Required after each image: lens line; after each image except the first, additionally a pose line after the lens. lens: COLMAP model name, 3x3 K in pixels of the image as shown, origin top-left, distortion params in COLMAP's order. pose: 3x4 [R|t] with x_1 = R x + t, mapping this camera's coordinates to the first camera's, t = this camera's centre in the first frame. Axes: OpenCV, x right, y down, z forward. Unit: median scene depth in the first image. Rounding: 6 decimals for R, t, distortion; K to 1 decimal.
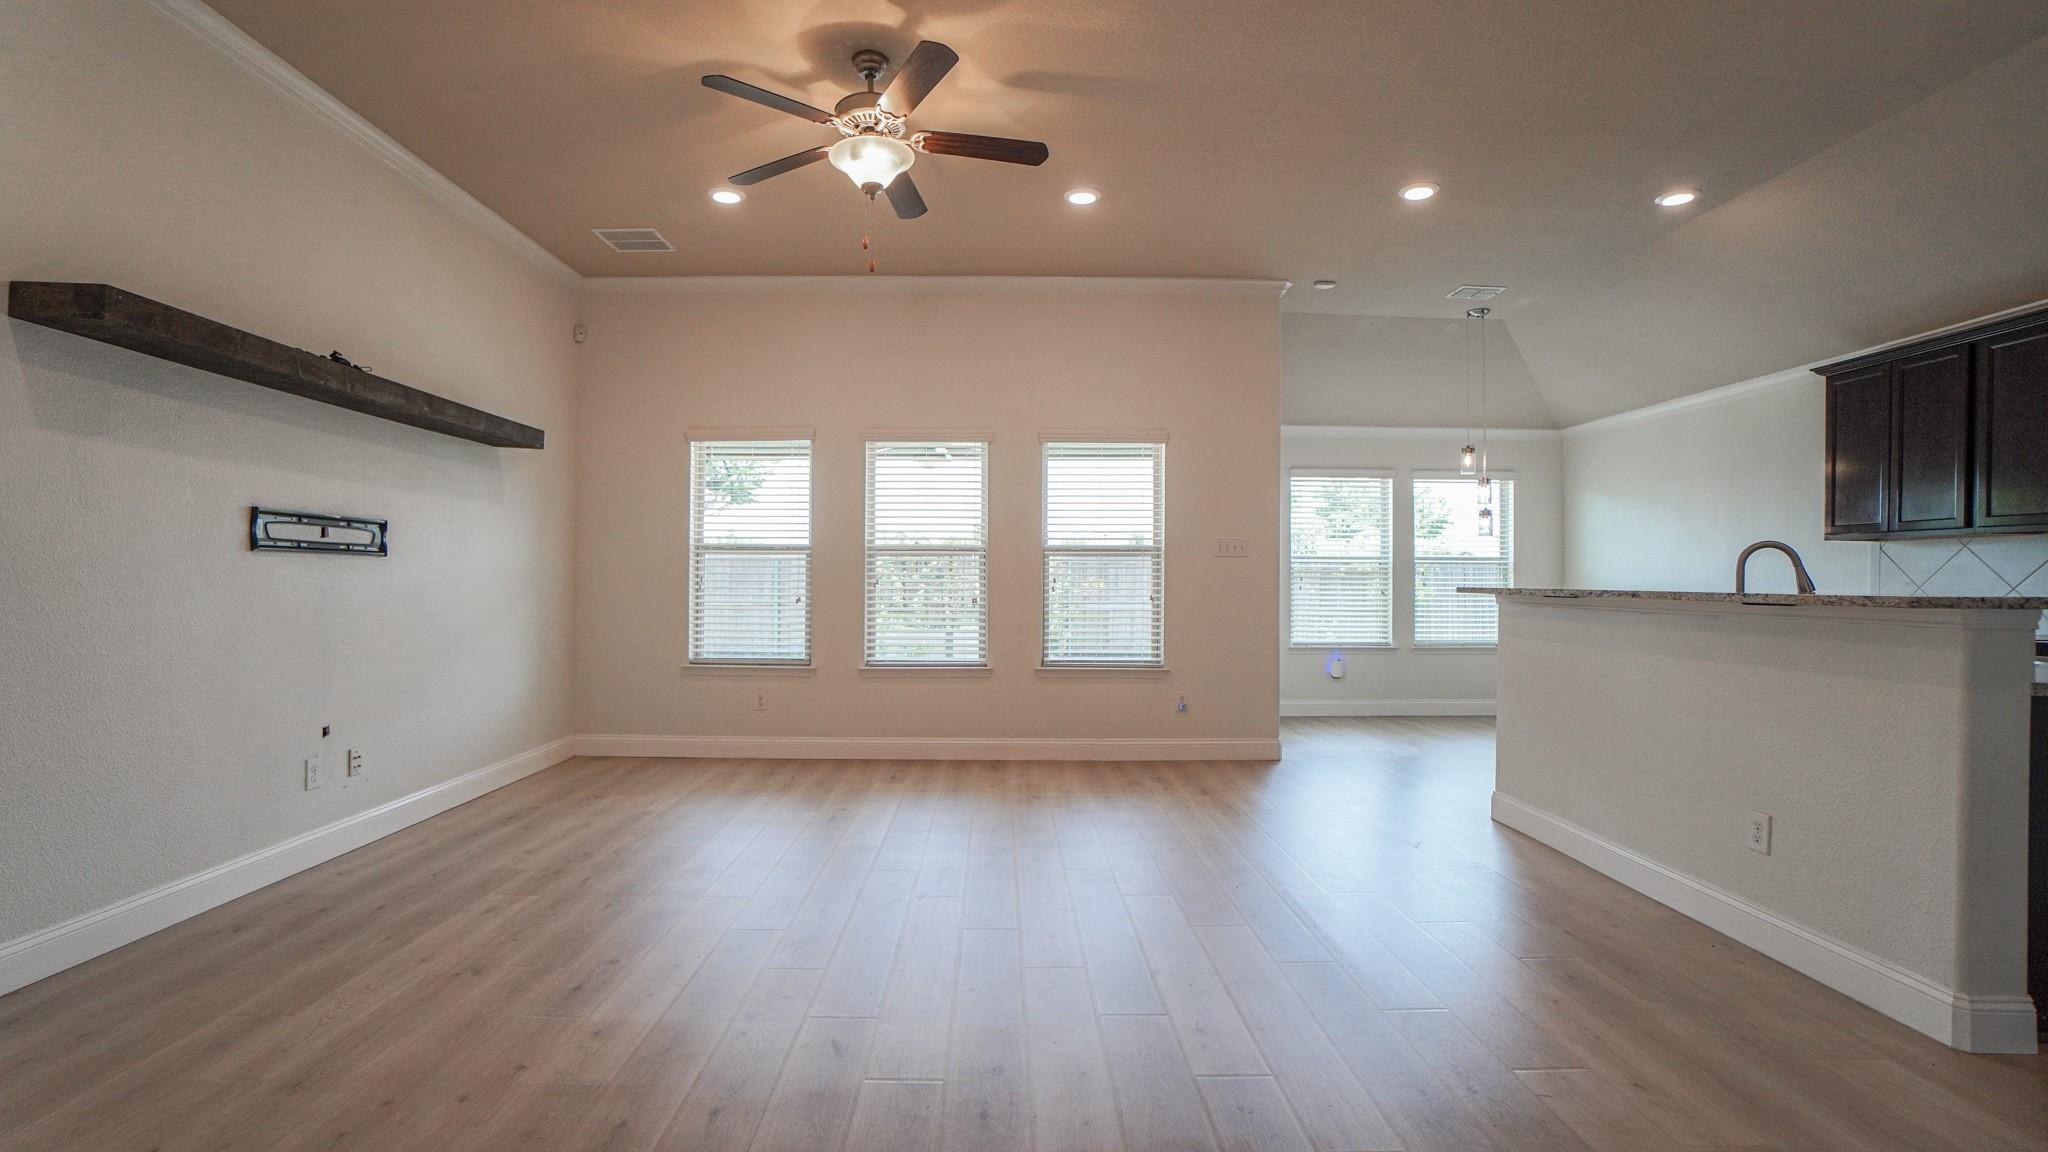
lens RADIAL K [[902.6, 0, 1000.7], [0, 902.6, 582.8], [0, 0, 1]] dist [-0.035552, 0.000533]
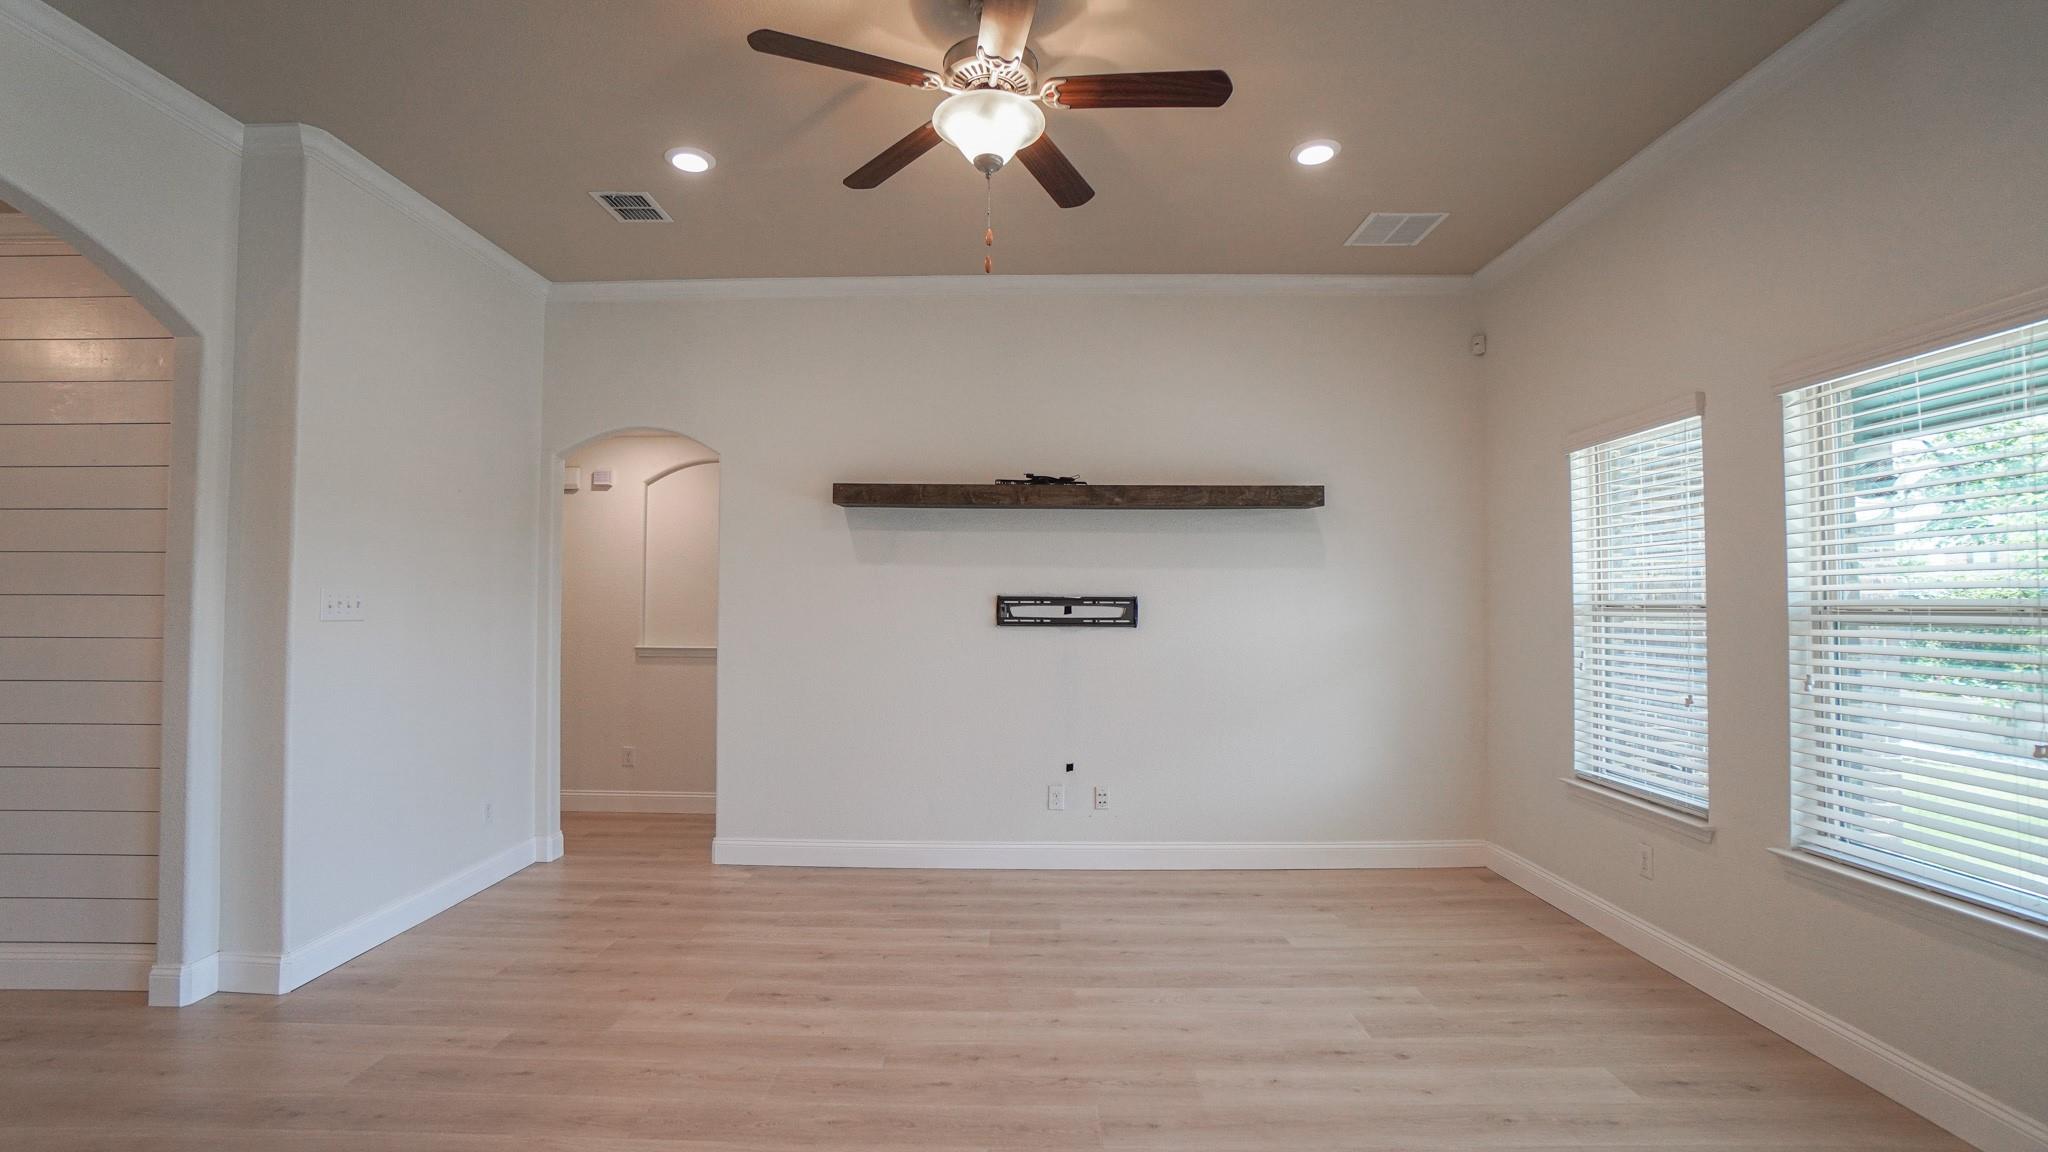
lens RADIAL K [[902.6, 0, 1008.4], [0, 902.6, 578.3], [0, 0, 1]] dist [-0.035552, 0.000533]
pose [[-0.029327, -0.037070, -0.998882, 0.499337], [-0.006425, 0.999298, -0.036897, -0.050295], [0.999549, 0.005336, -0.029544, 0.876902]]
